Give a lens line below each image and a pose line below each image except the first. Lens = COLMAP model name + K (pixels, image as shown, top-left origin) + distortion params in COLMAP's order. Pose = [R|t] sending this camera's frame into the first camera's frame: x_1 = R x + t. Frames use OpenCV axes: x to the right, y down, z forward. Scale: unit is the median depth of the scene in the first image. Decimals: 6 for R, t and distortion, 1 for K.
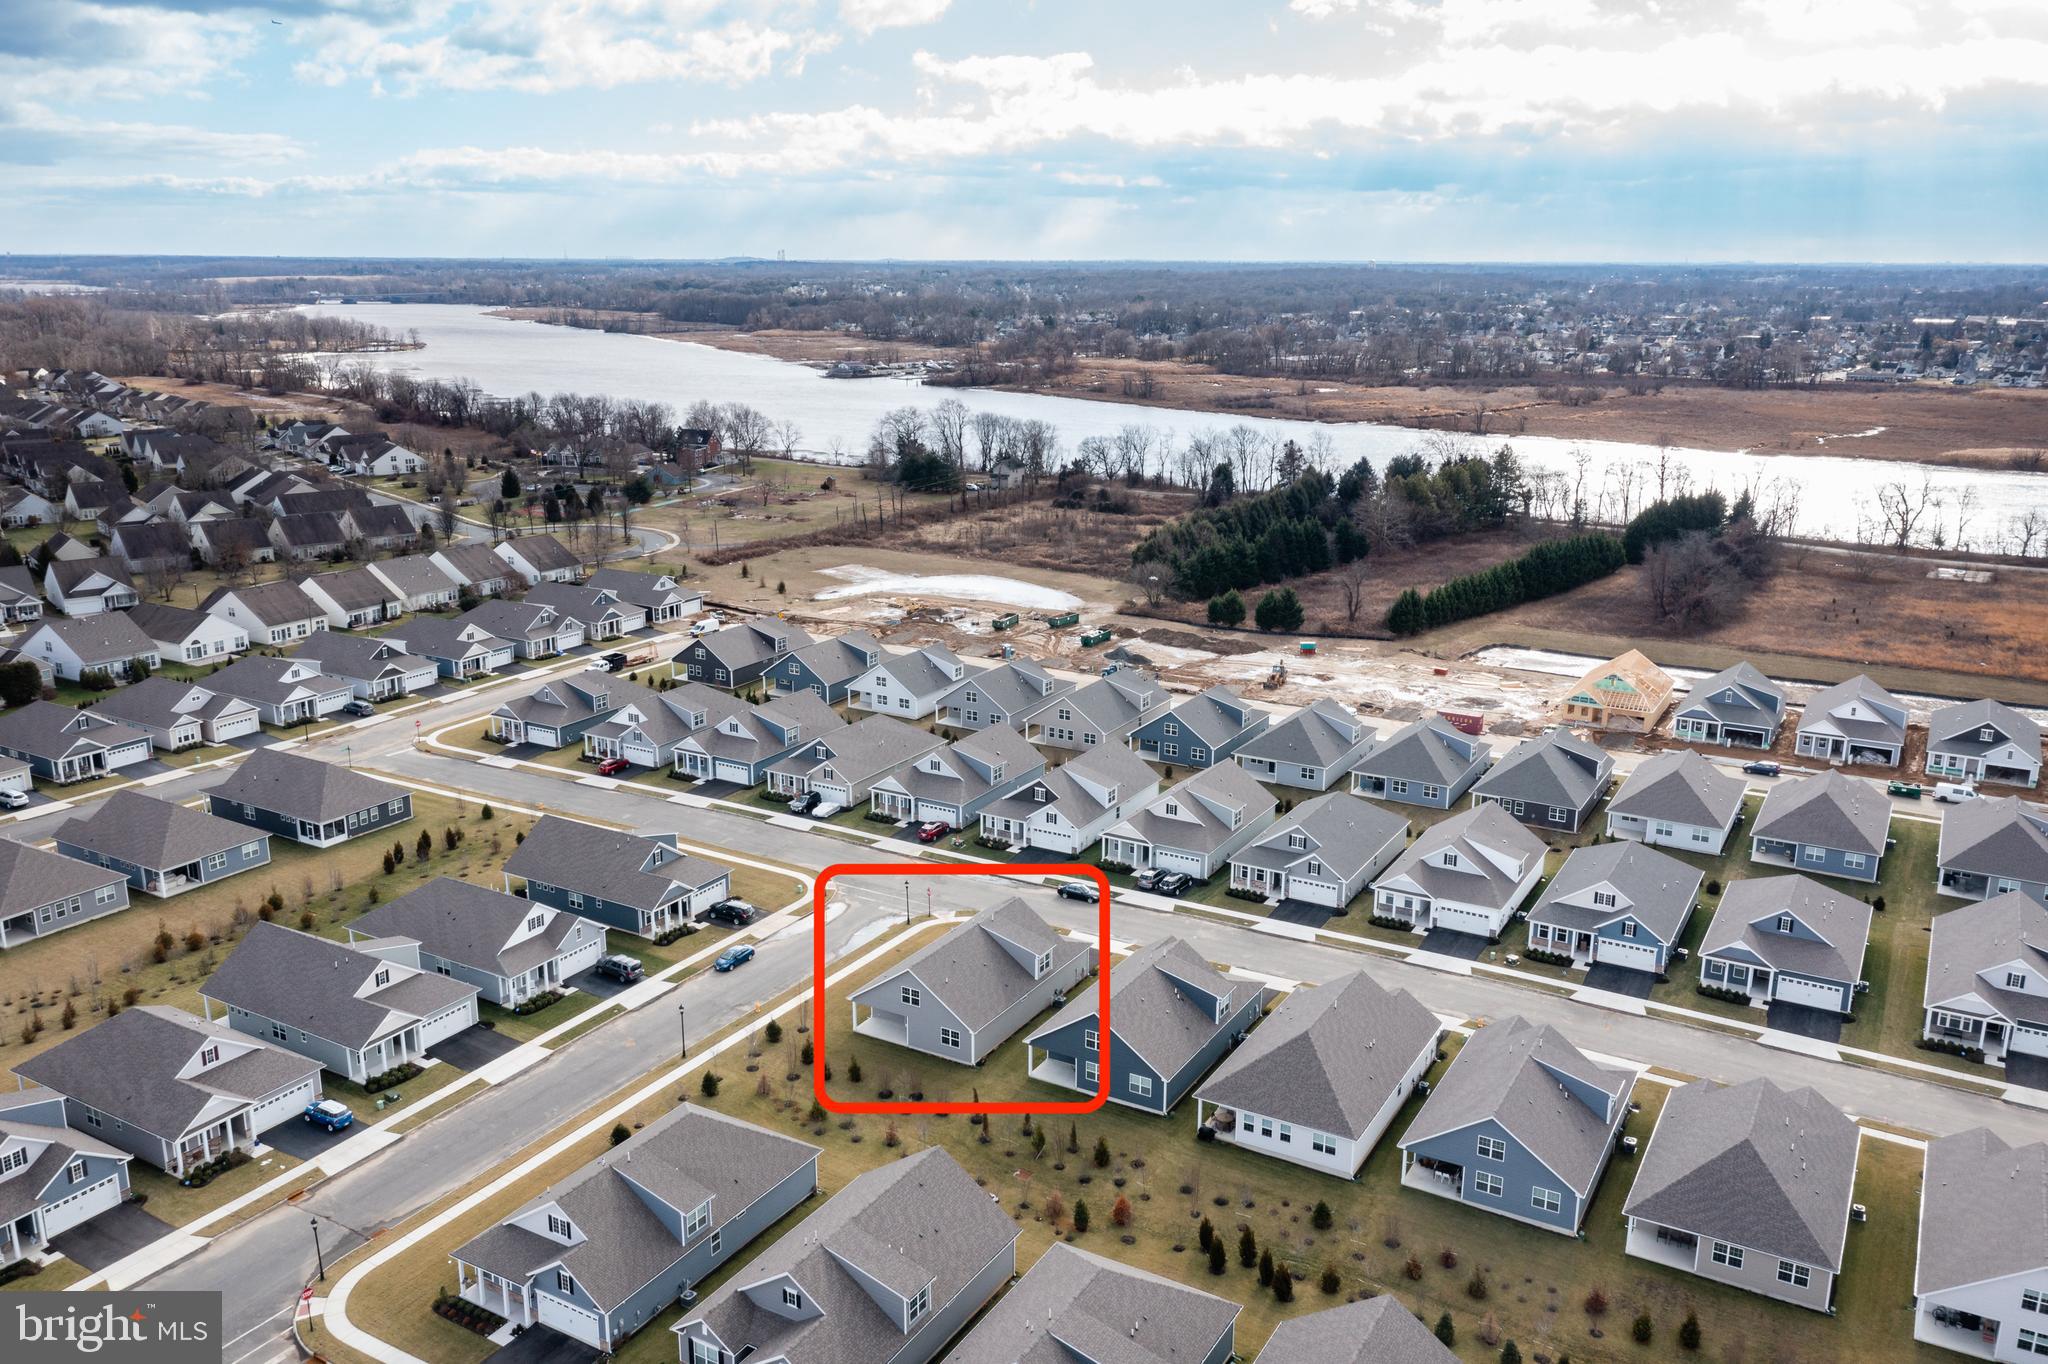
lens RADIAL K [[1608.9, 0, 1024.0], [0, 1608.9, 682.0], [0, 0, 1]] dist [-0.026083, 0.079906]
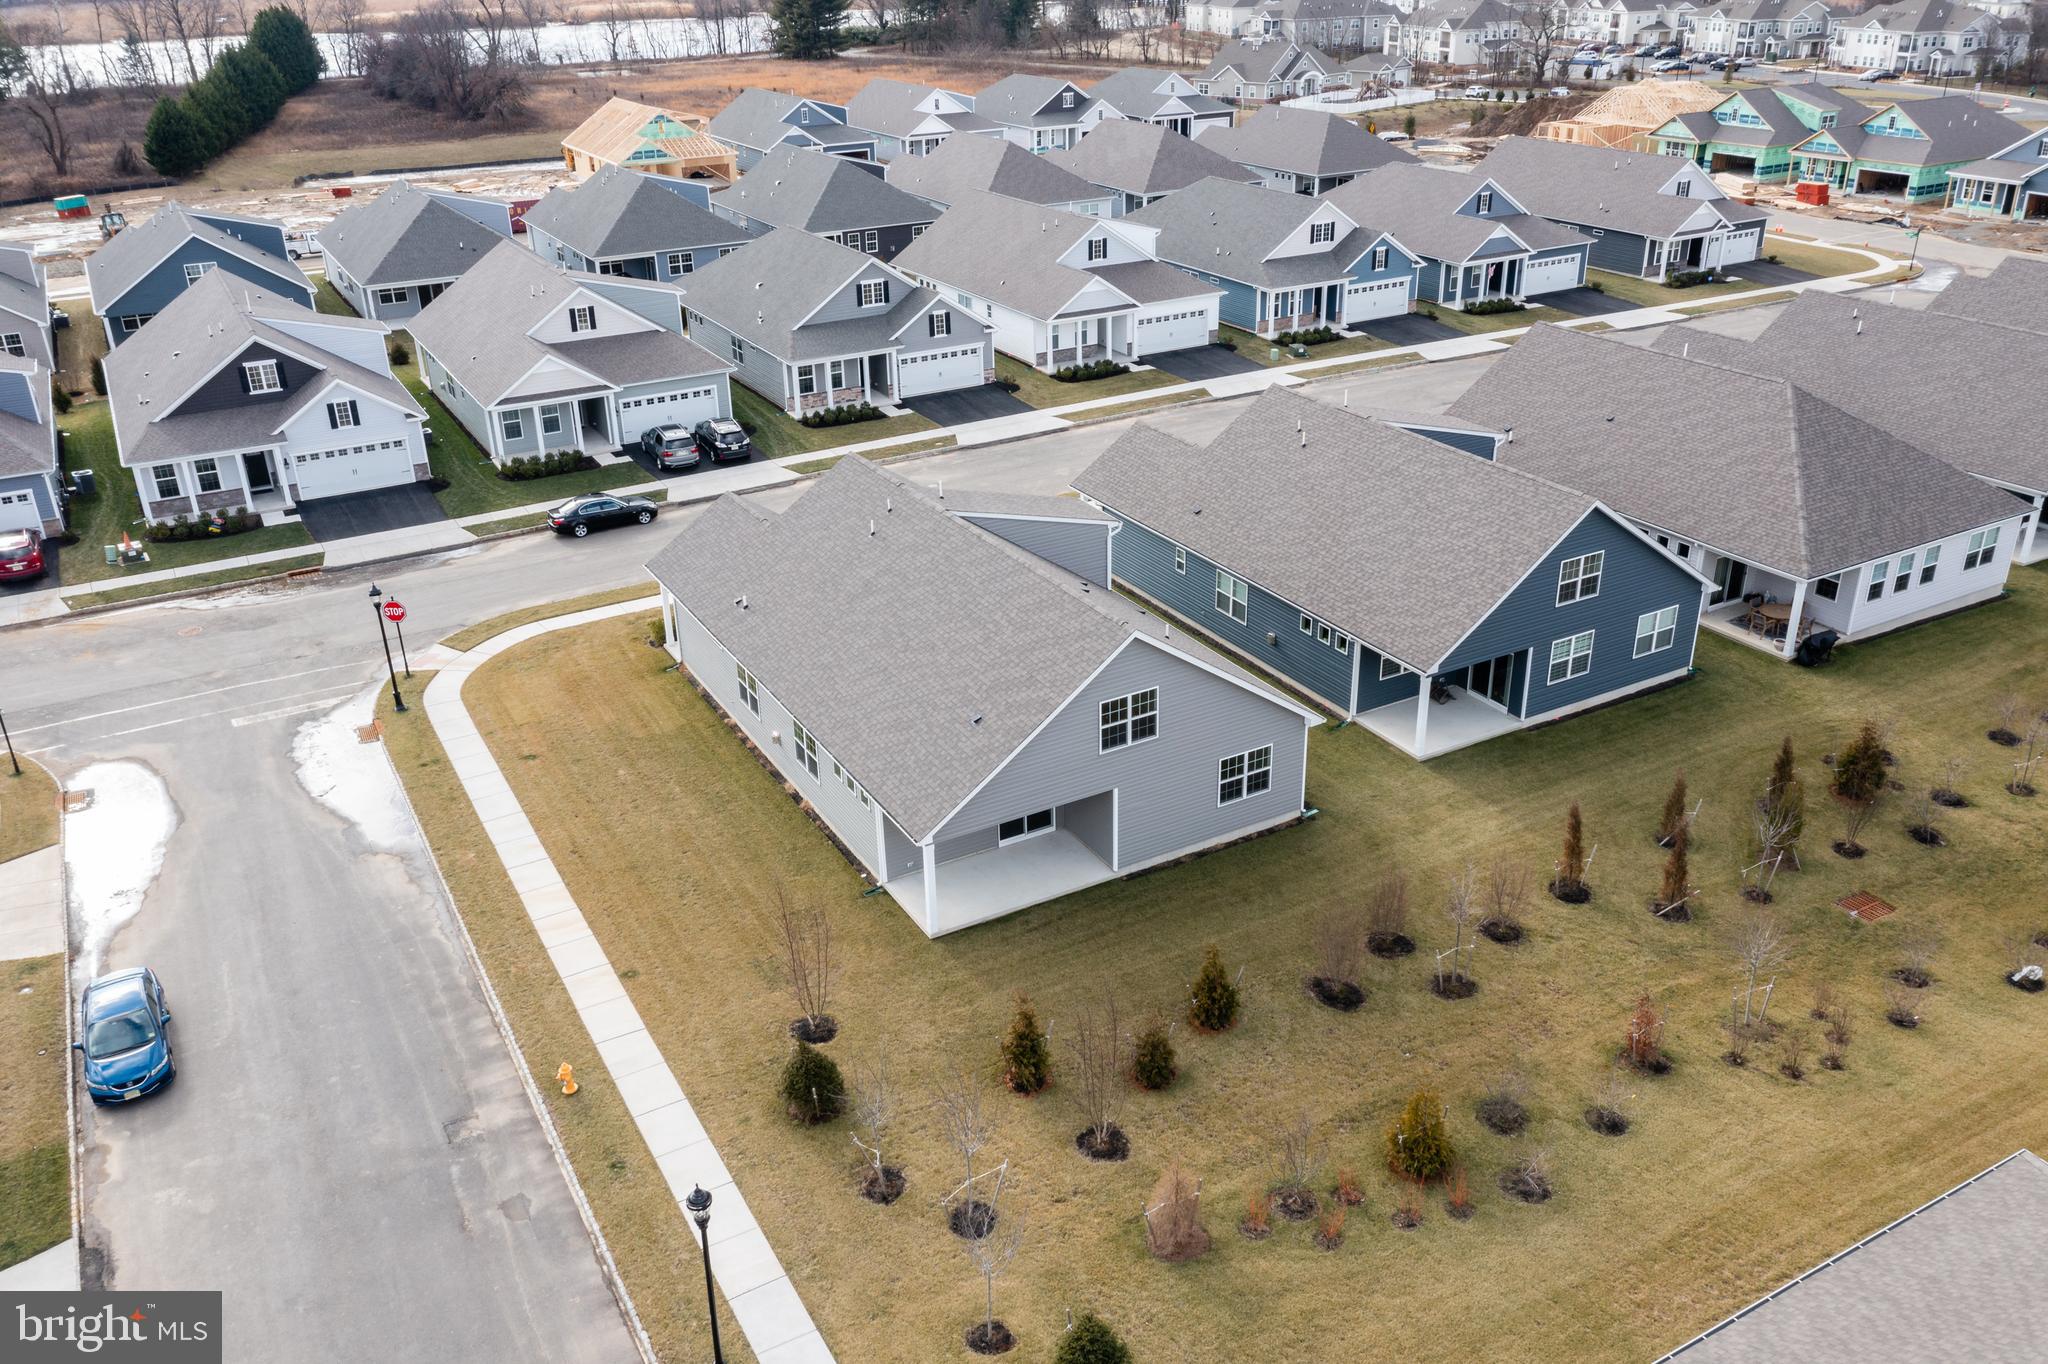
lens RADIAL K [[1608.9, 0, 1024.0], [0, 1608.9, 682.0], [0, 0, 1]] dist [-0.026083, 0.079906]
pose [[0.504668, -0.382284, 0.774060, -0.264074], [0.239030, 0.923437, 0.300215, 0.072348], [-0.829563, 0.033515, 0.557406, 0.685515]]
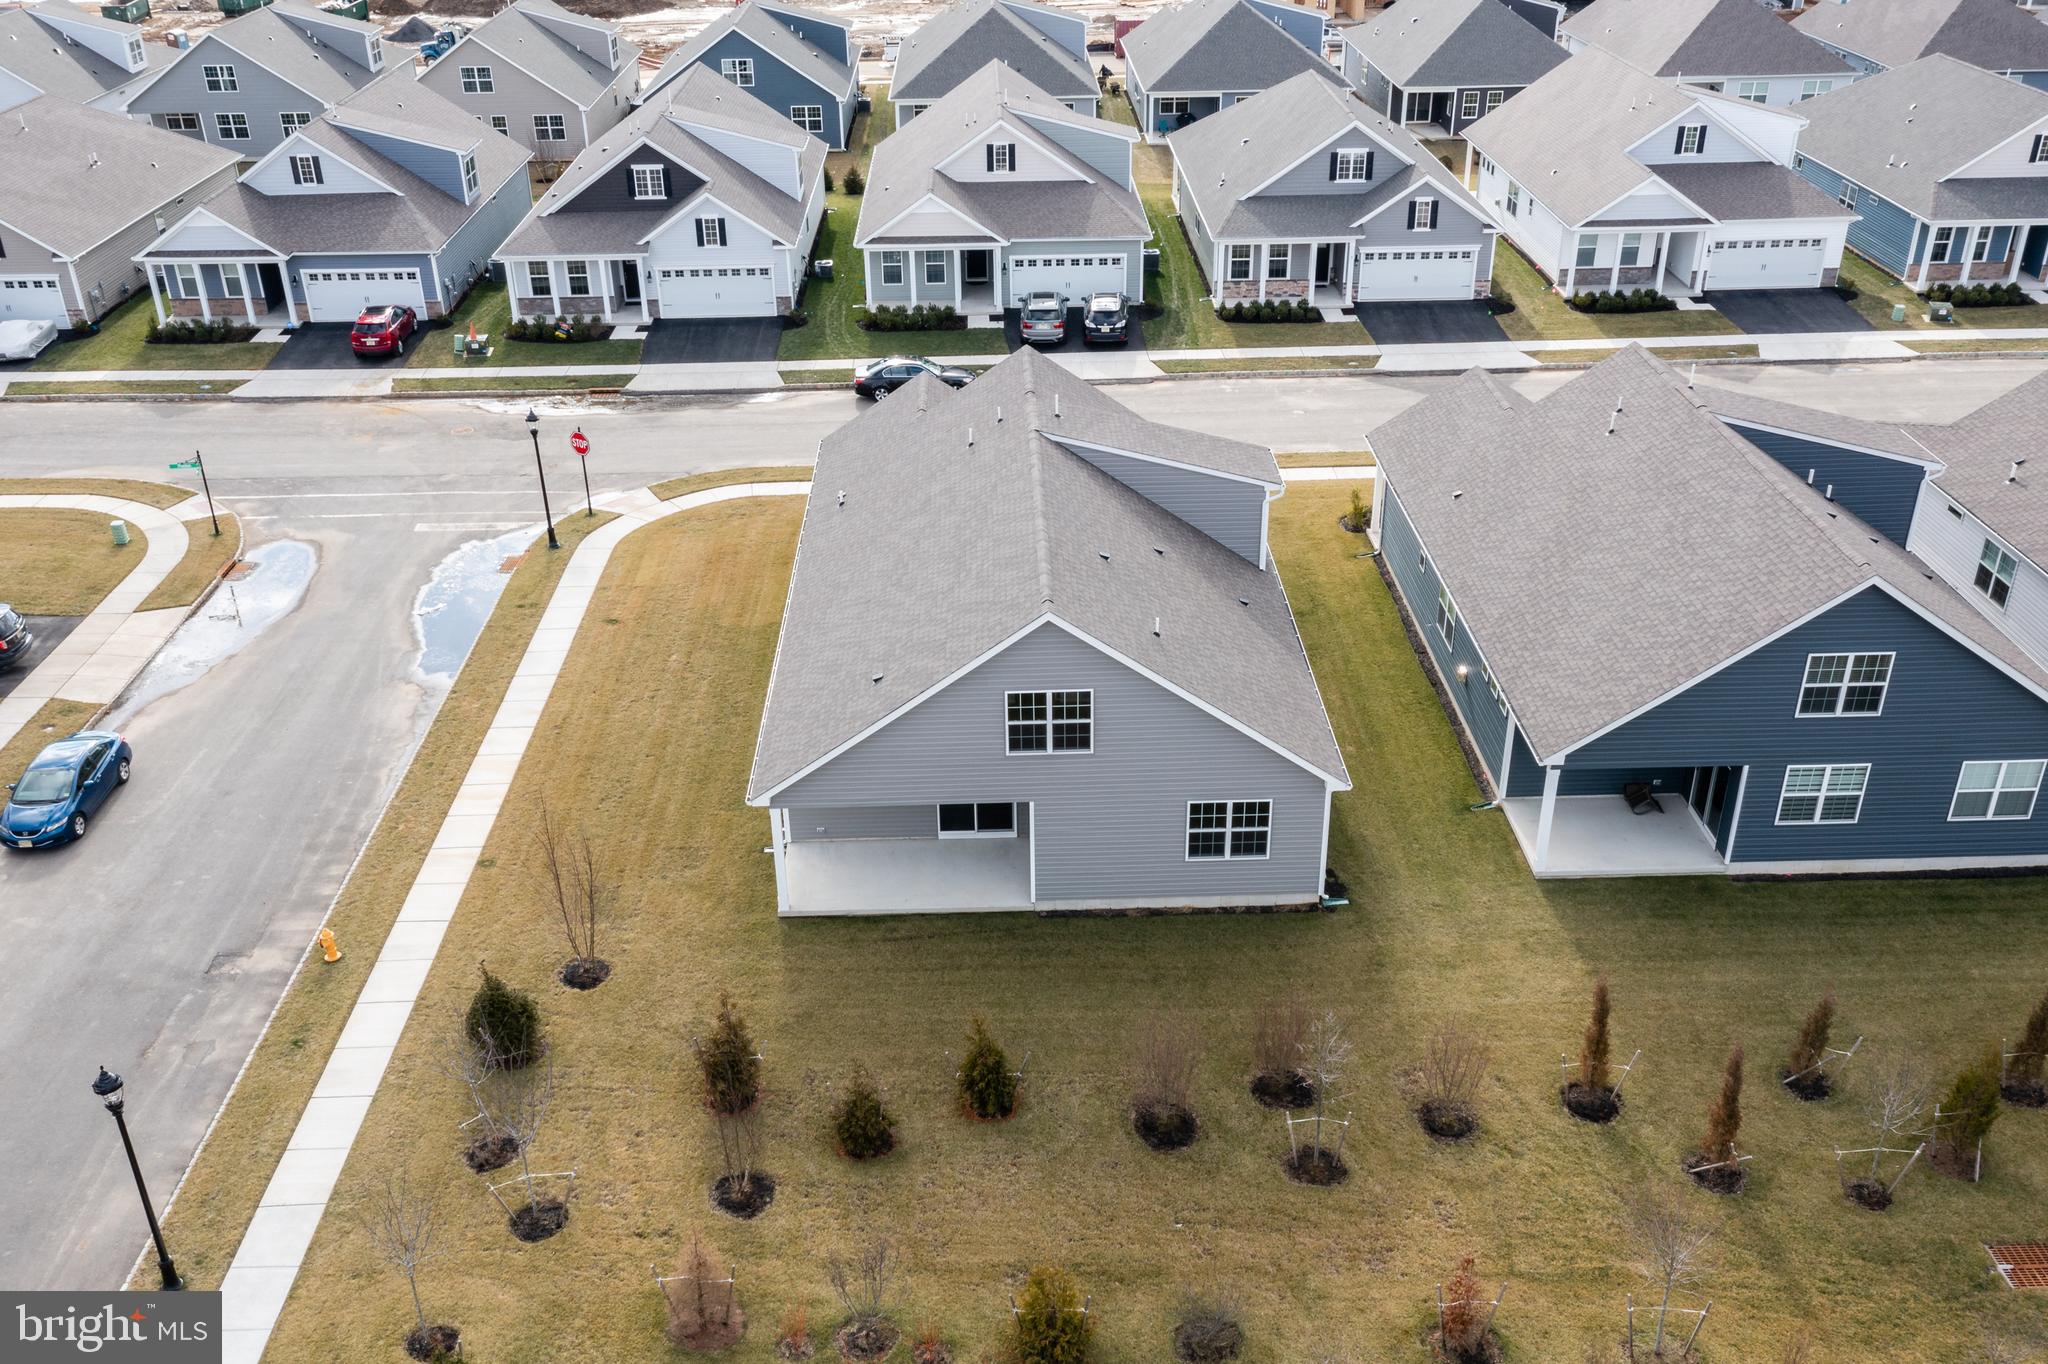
lens RADIAL K [[1859.8, 0, 1023.2], [0, 1859.8, 773.8], [0, 0, 1]] dist [-0.039734, 0.134476]
pose [[0.851033, -0.273947, 0.447991, -0.169282], [0.147494, 0.943494, 0.296758, 0.094561], [-0.503973, -0.186475, 0.843350, 0.614865]]
